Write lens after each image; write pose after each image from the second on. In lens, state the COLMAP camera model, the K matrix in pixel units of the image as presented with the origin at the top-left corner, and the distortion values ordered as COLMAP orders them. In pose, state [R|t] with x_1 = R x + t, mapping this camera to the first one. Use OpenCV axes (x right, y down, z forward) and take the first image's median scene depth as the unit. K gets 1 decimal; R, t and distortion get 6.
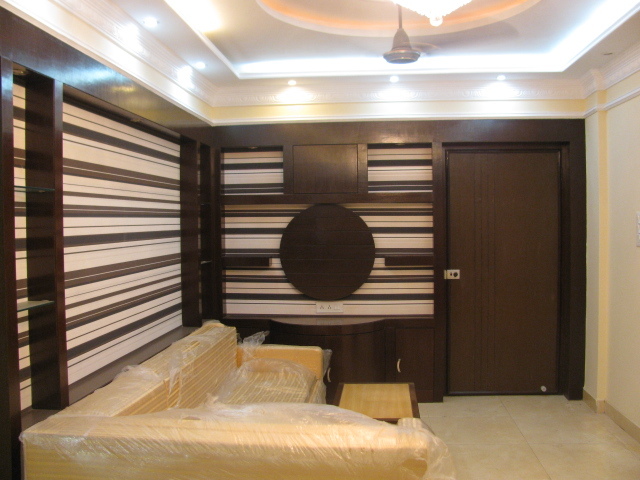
lens RADIAL K [[660.6, 0, 320.0], [0, 660.6, 240.0], [0, 0, 1]] dist [-0.213028, 0.259105]
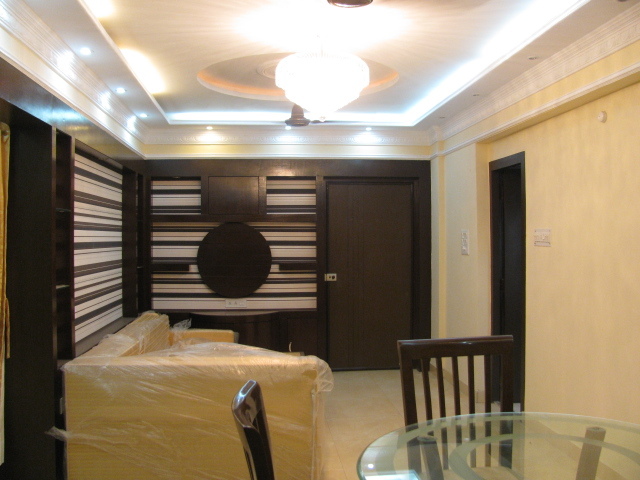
lens RADIAL K [[660.6, 0, 320.0], [0, 660.6, 240.0], [0, 0, 1]] dist [-0.213028, 0.259105]
pose [[0.983609, 0.007369, 0.180162, -0.058587], [-0.002283, 0.999593, -0.028420, 0.016354], [-0.180298, 0.027543, 0.983226, -0.300588]]
